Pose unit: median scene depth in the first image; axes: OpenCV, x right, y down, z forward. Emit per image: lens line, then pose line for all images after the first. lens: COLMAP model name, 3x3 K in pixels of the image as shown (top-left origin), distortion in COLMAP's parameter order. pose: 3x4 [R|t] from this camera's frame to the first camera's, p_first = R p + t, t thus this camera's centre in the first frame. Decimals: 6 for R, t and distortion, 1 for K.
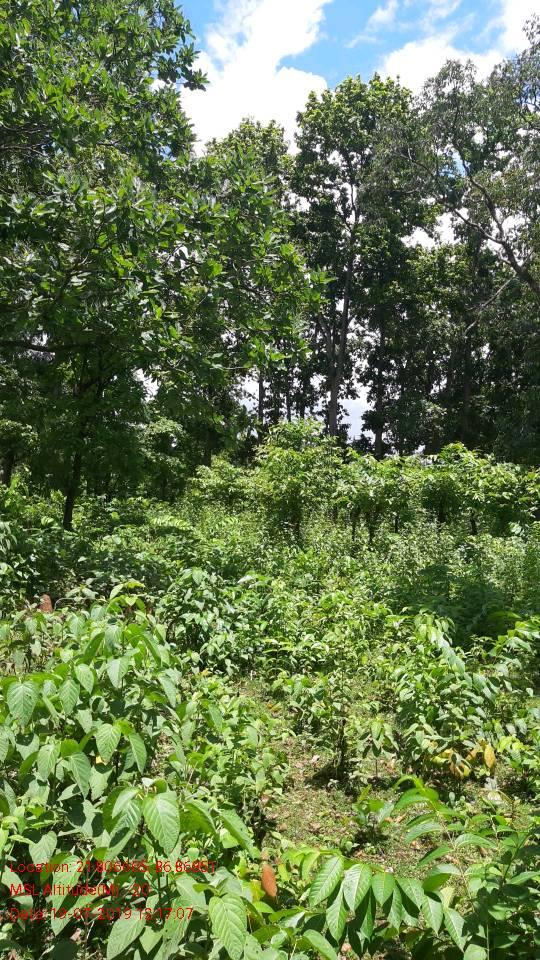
lens RADIAL K [[754.4, 0, 270.0], [0, 754.4, 480.0], [0, 0, 1]] dist [0.091727, -0.187090]
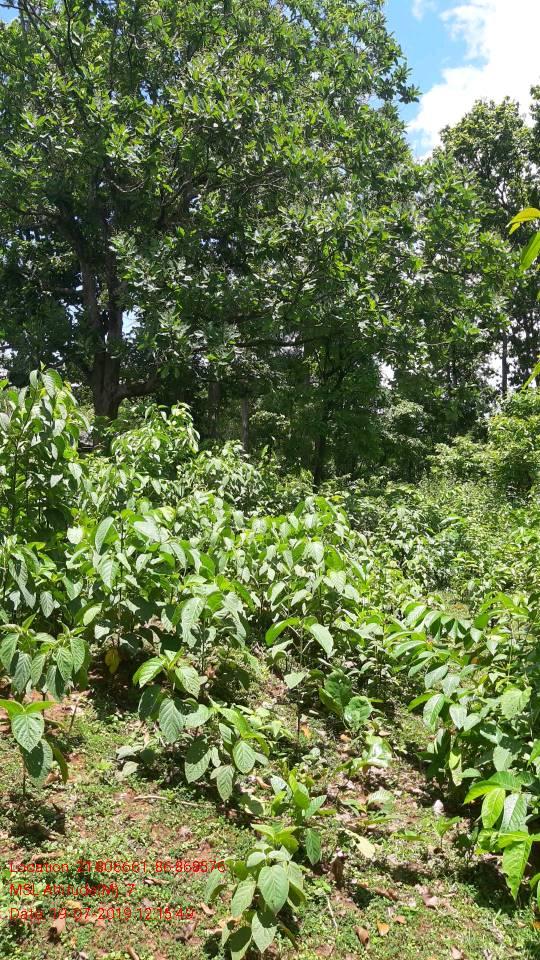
lens RADIAL K [[825.4, 0, 240.2], [0, 825.4, 480.3], [0, 0, 1]] dist [0.083341, -0.200019]
pose [[0.931397, -0.029253, -0.362827, 0.099505], [0.028508, 0.999566, -0.007411, 0.049318], [0.362886, -0.003441, 0.931827, -0.242665]]
